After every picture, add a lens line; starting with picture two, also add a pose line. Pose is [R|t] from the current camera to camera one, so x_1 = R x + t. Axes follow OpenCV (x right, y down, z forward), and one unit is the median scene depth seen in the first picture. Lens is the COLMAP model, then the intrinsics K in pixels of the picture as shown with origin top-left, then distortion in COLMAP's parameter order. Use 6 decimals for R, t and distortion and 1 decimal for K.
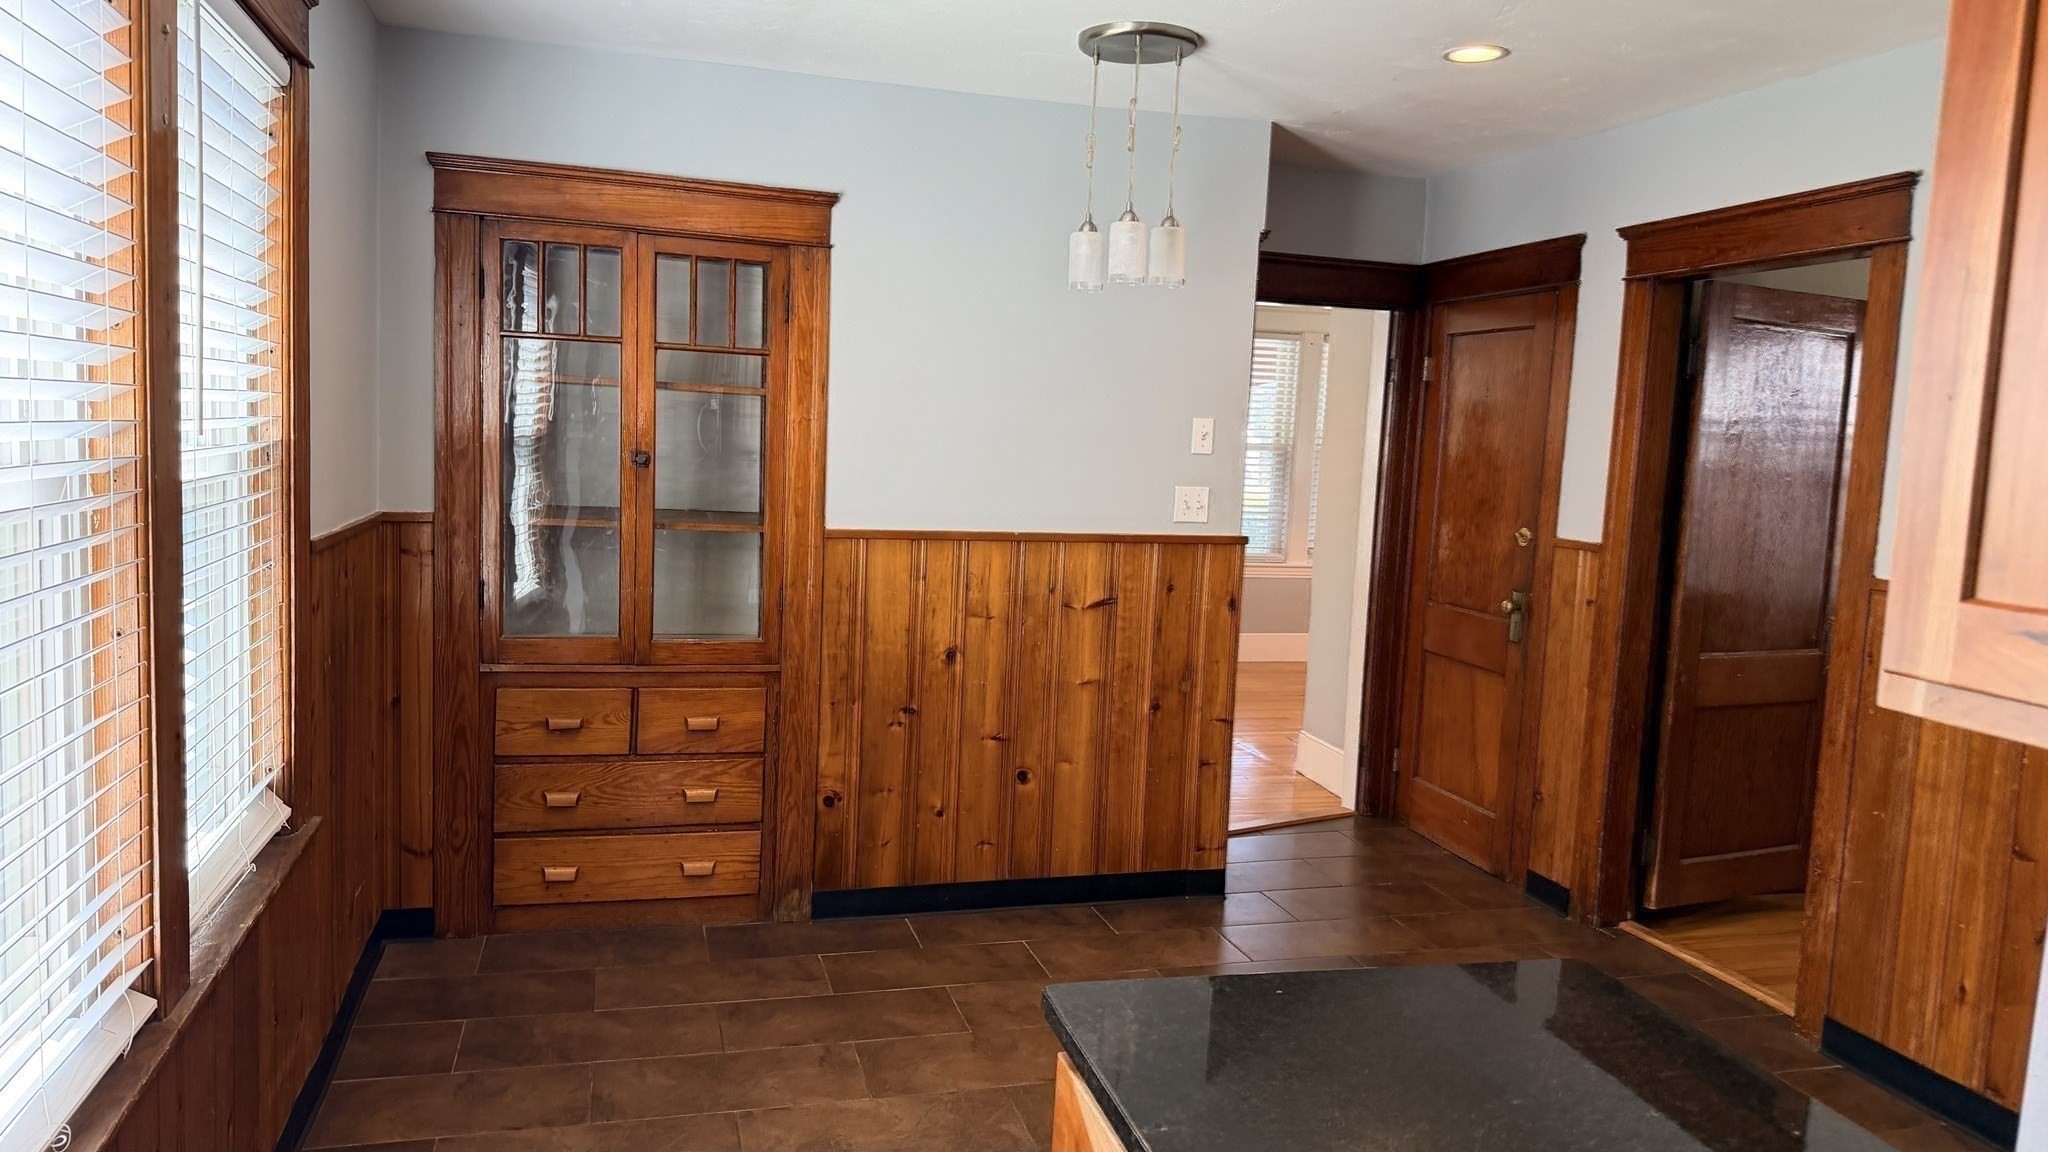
lens RADIAL K [[1436.7, 0, 1021.0], [0, 1436.7, 568.5], [0, 0, 1]] dist [0.007049, 0.000731]
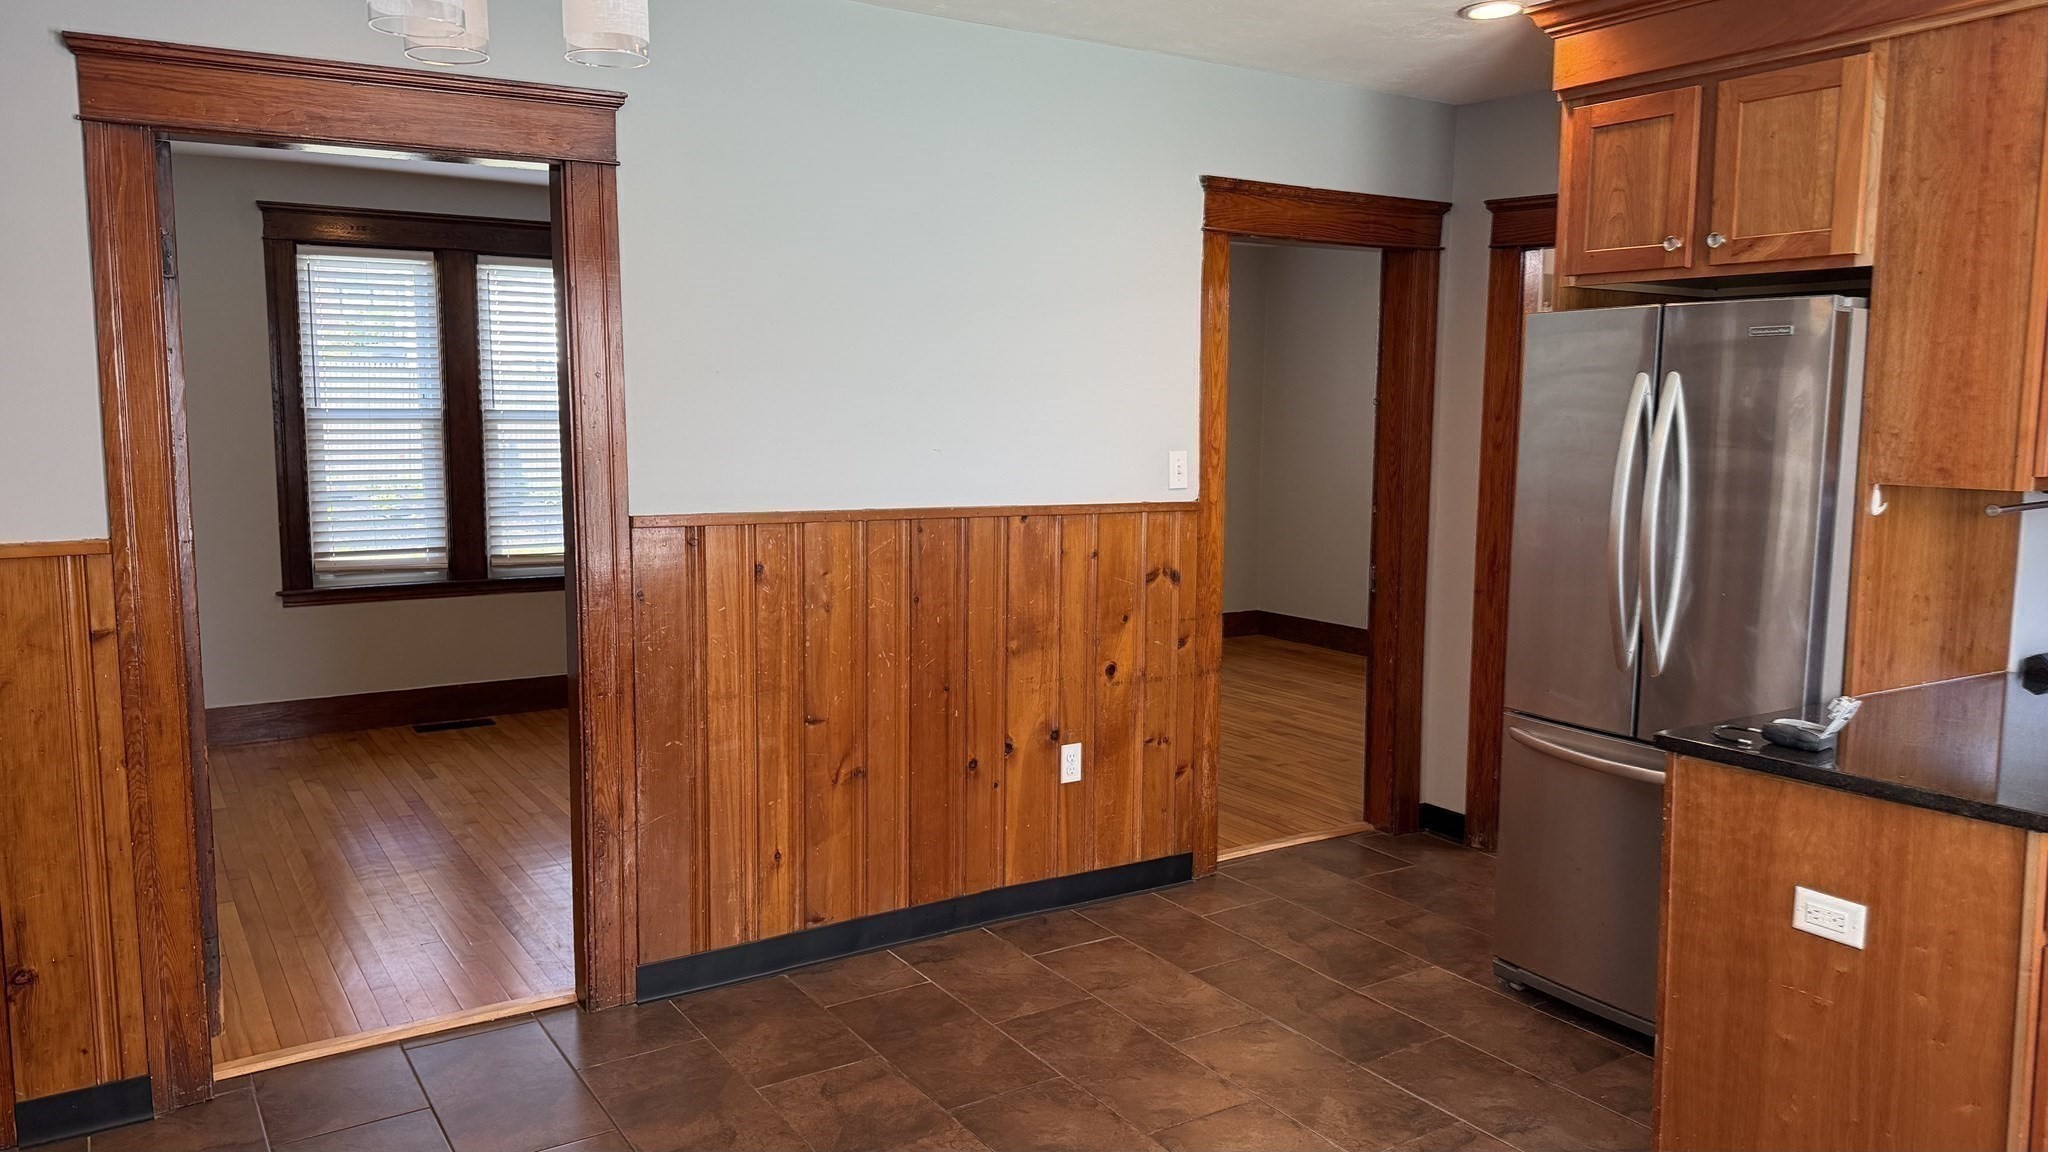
lens RADIAL K [[1436.7, 0, 1017.3], [0, 1436.7, 586.8], [0, 0, 1]] dist [0.007049, 0.000731]
pose [[-0.298295, -0.155583, 0.941708, -0.431625], [0.083957, 0.978524, 0.188260, -0.112480], [-0.950774, 0.135220, -0.278826, 1.073089]]
